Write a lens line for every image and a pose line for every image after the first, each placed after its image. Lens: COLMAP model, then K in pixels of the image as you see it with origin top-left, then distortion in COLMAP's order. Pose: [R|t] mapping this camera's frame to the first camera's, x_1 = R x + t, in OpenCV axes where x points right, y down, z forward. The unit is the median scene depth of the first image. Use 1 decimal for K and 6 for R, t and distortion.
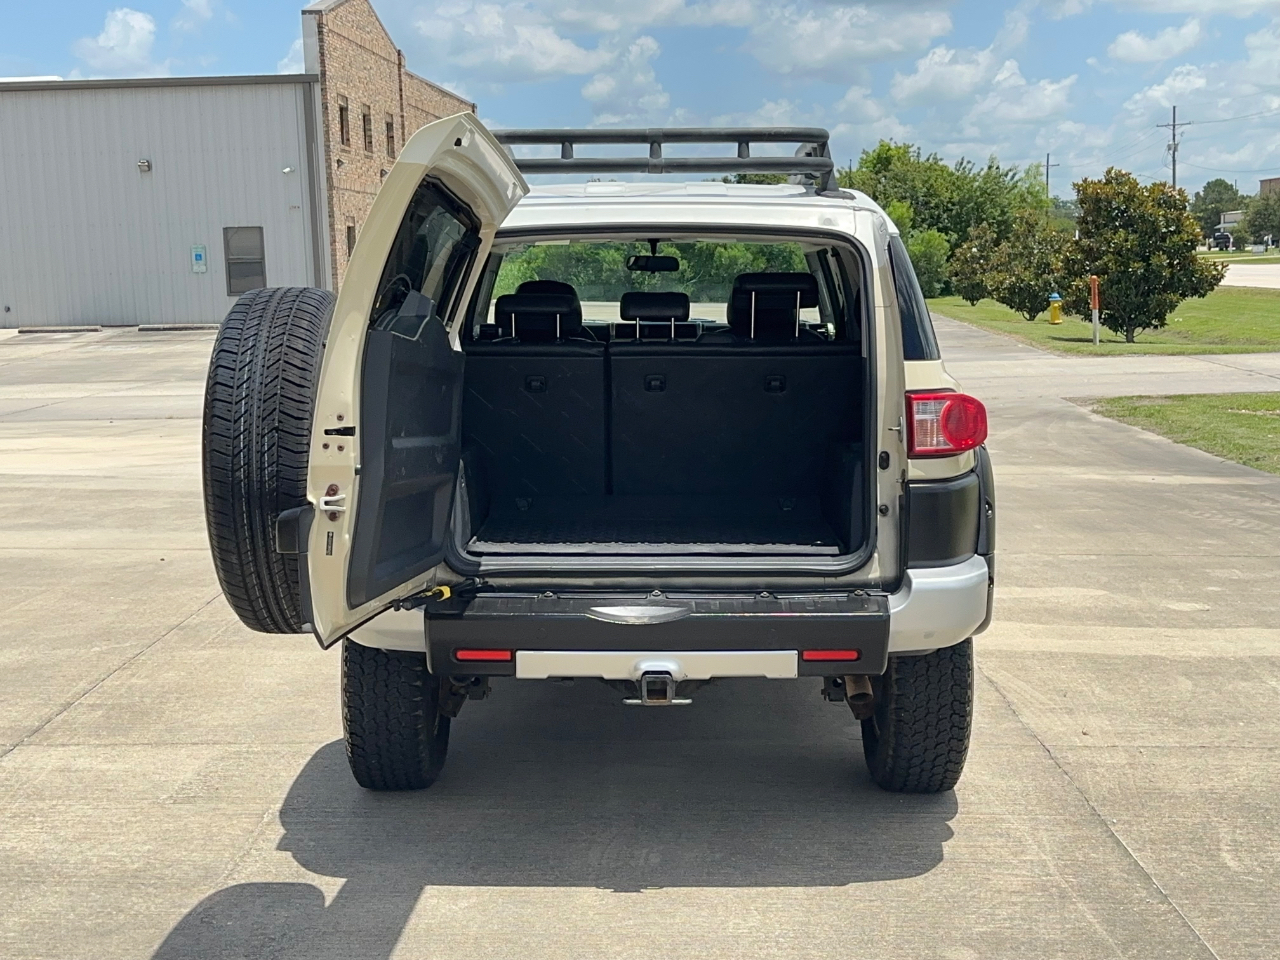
lens RADIAL K [[1773.9, 0, 636.7], [0, 1773.9, 486.7], [0, 0, 1]] dist [0.192226, -0.412041]
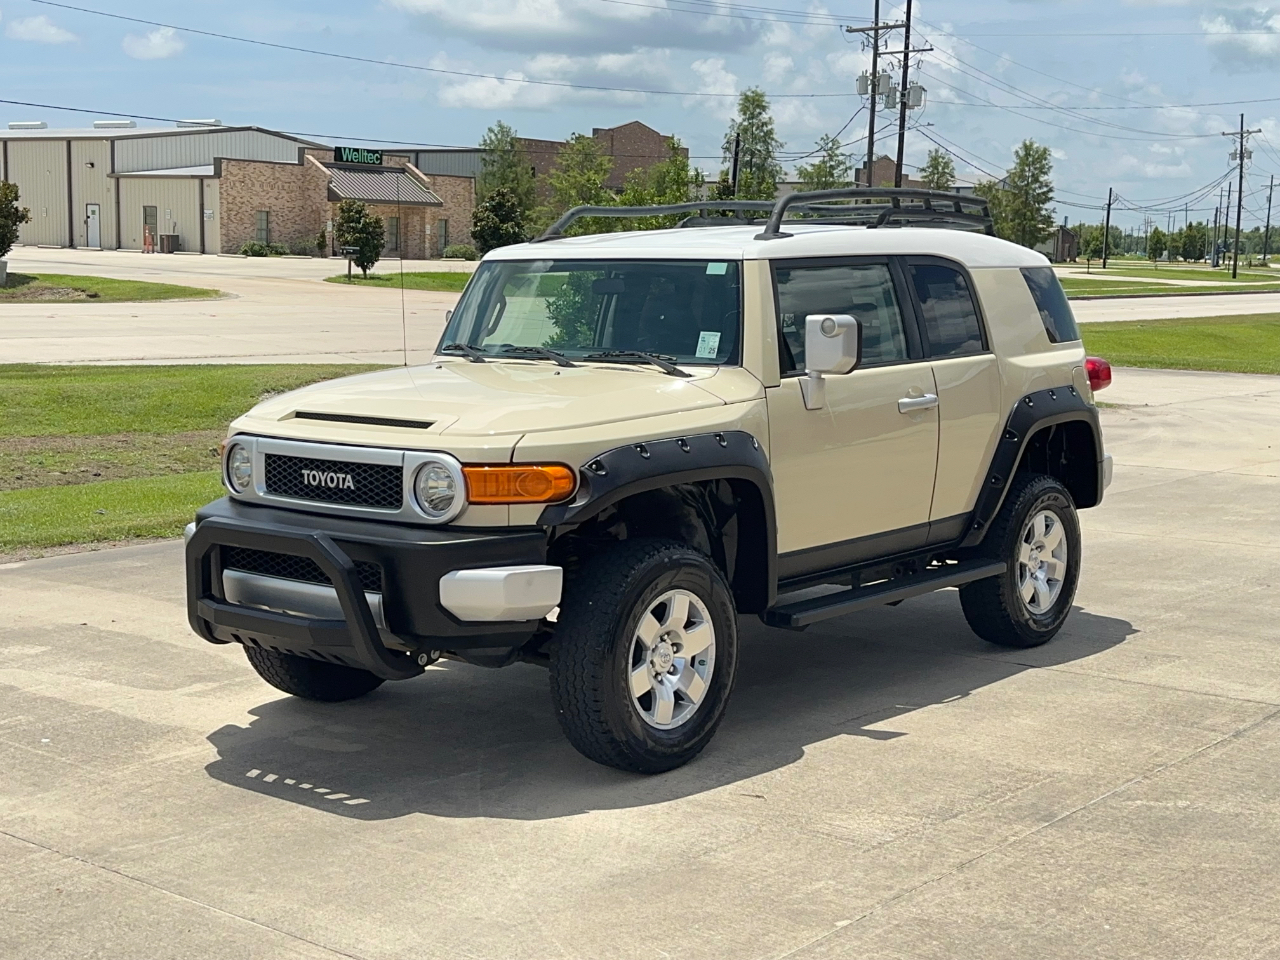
lens RADIAL K [[1745.9, 0, 628.6], [0, 1745.9, 481.7], [0, 0, 1]] dist [0.193244, -0.367222]
pose [[-0.773142, -0.076804, 0.629566, -0.602889], [0.076554, 0.974082, 0.212847, -0.225457], [-0.629596, 0.212757, -0.747224, 1.740567]]
